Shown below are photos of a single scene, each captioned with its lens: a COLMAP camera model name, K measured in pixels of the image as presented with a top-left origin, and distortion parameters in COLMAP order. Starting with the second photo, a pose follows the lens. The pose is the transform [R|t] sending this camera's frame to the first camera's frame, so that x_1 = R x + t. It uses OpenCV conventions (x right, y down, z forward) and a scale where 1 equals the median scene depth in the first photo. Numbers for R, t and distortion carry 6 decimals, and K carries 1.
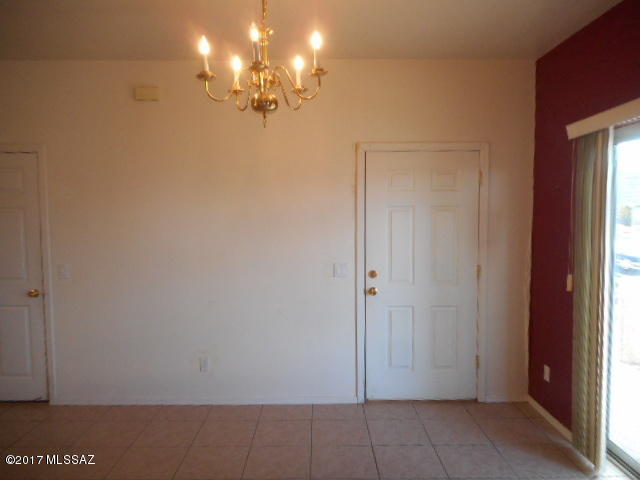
lens RADIAL K [[470.5, 0, 322.9], [0, 470.5, 243.4], [0, 0, 1]] dist [-0.002919, 0.015527]
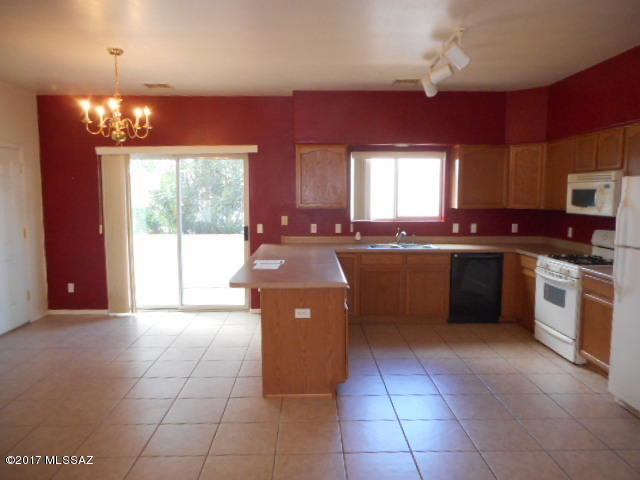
lens RADIAL K [[470.5, 0, 318.3], [0, 470.5, 238.0], [0, 0, 1]] dist [-0.002919, 0.015527]
pose [[-0.006226, -0.092090, 0.995731, -1.139646], [0.062204, 0.993786, 0.092299, -0.003187], [-0.998044, 0.062513, -0.000459, 0.097717]]
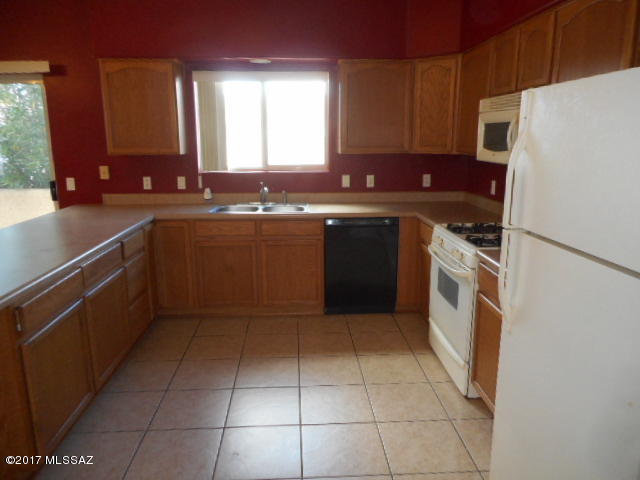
lens RADIAL K [[470.5, 0, 318.8], [0, 470.5, 237.4], [0, 0, 1]] dist [-0.002919, 0.015527]
pose [[-0.042739, -0.207497, 0.977302, -0.706121], [0.067073, 0.975393, 0.210025, 0.027692], [-0.996832, 0.074527, -0.027770, -0.261249]]
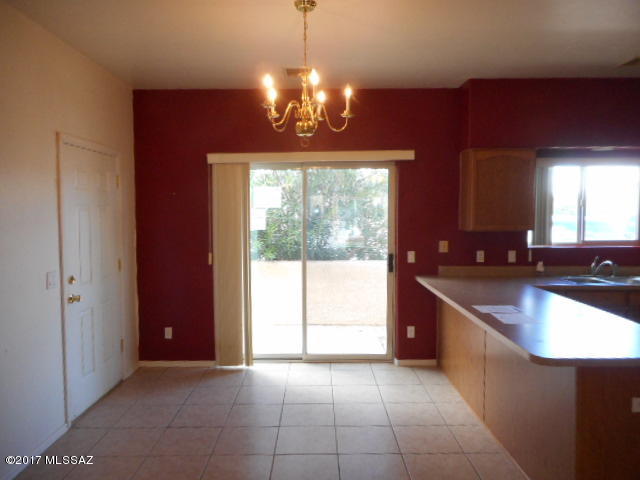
lens RADIAL K [[470.5, 0, 321.3], [0, 470.5, 242.0], [0, 0, 1]] dist [-0.002919, 0.015527]
pose [[0.008155, -0.059595, 0.998189, -0.791111], [0.066080, 0.996073, 0.058929, -0.028355], [-0.997781, 0.065480, 0.012061, 0.510666]]
